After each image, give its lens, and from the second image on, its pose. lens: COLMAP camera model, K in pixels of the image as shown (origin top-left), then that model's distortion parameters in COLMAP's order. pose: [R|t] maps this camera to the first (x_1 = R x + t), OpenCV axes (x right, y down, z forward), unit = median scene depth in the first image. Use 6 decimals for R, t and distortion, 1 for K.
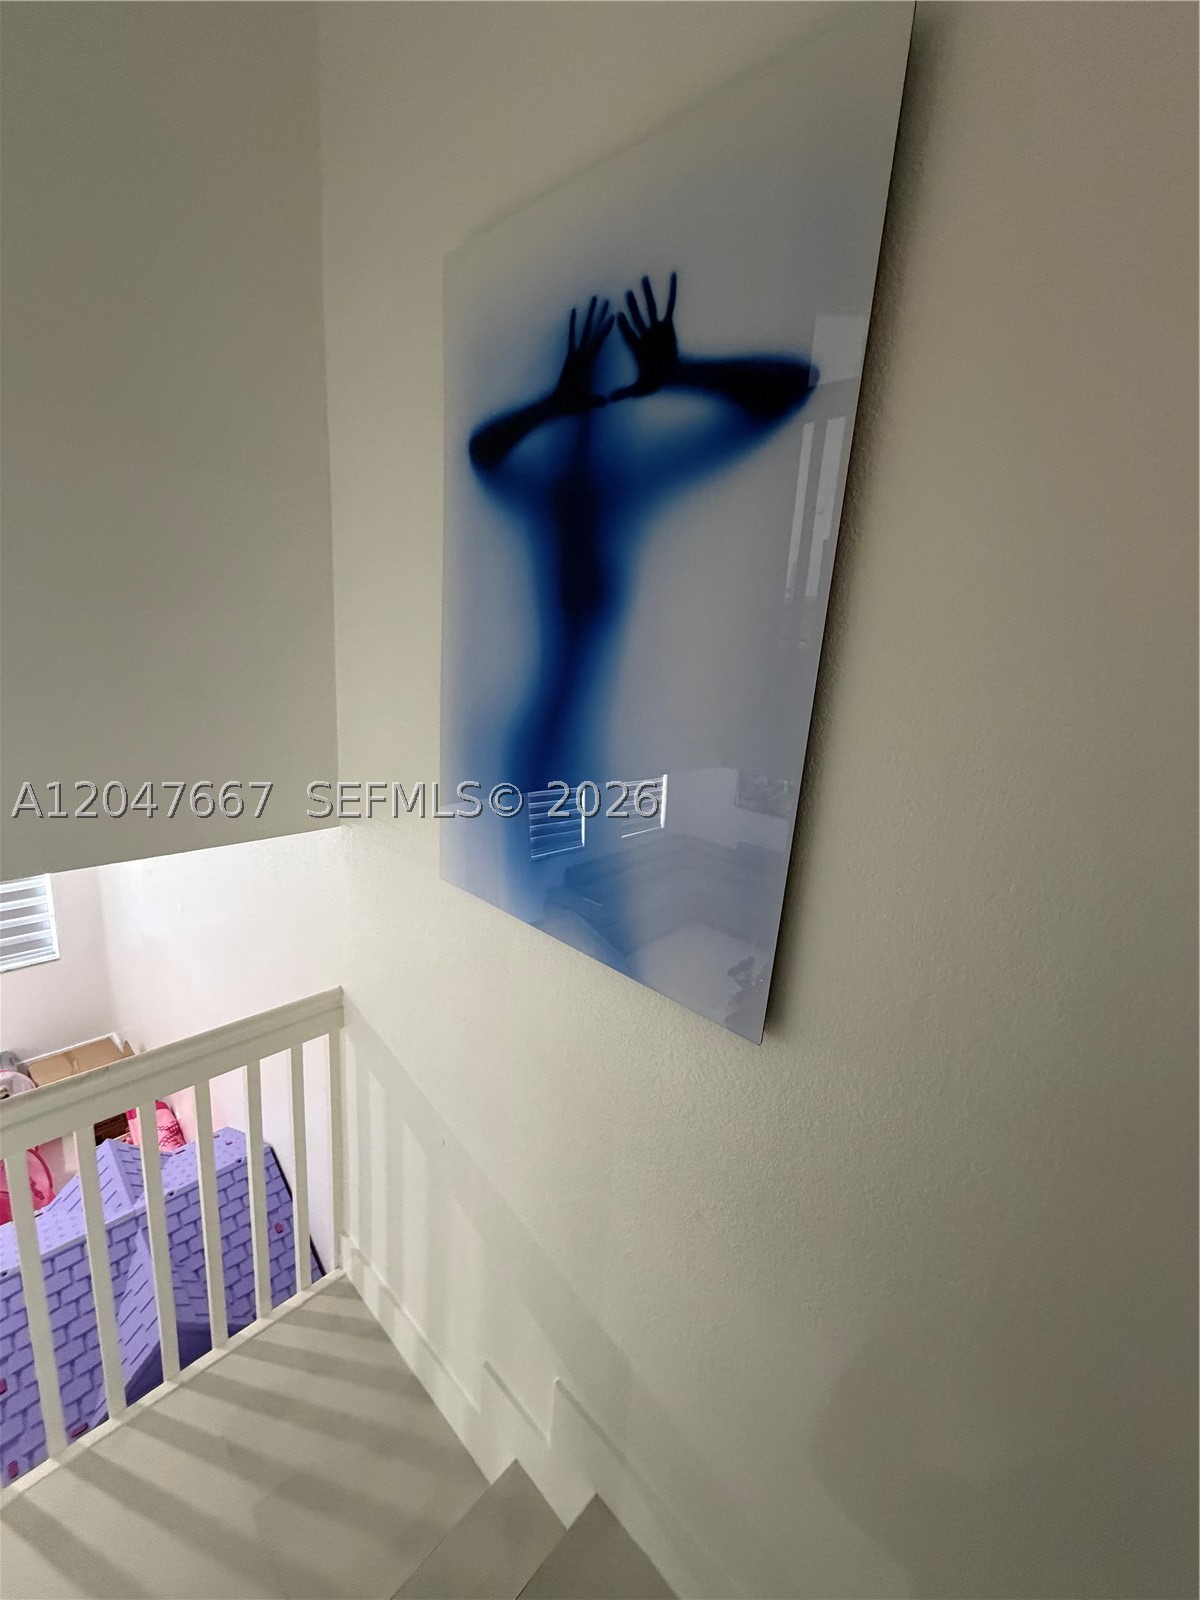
lens RADIAL K [[632.9, 0, 601.4], [0, 632.9, 792.6], [0, 0, 1]] dist [-0.014087, 0.000054]
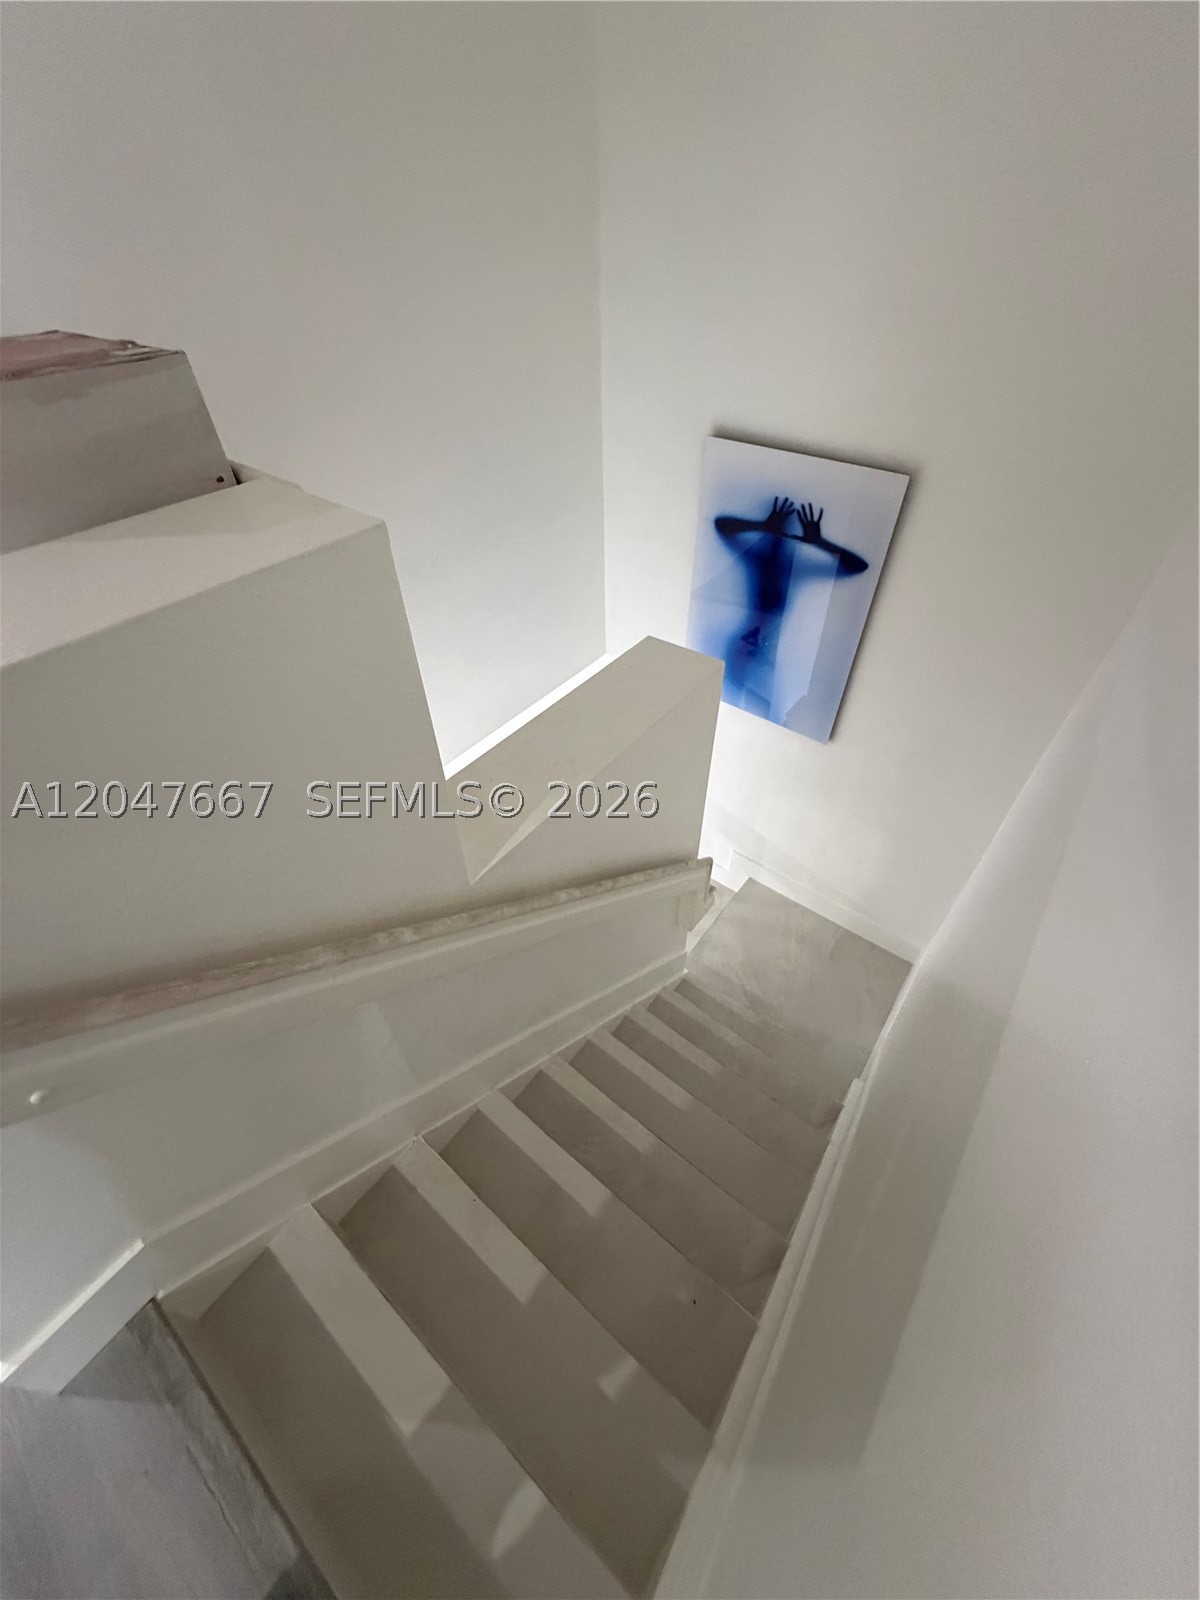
lens RADIAL K [[632.9, 0, 601.4], [0, 632.9, 792.6], [0, 0, 1]] dist [-0.014087, 0.000054]
pose [[0.993380, -0.114783, -0.004587, -0.926225], [0.100283, 0.847031, 0.521998, -1.220555], [-0.056032, -0.519002, 0.852935, -1.869458]]
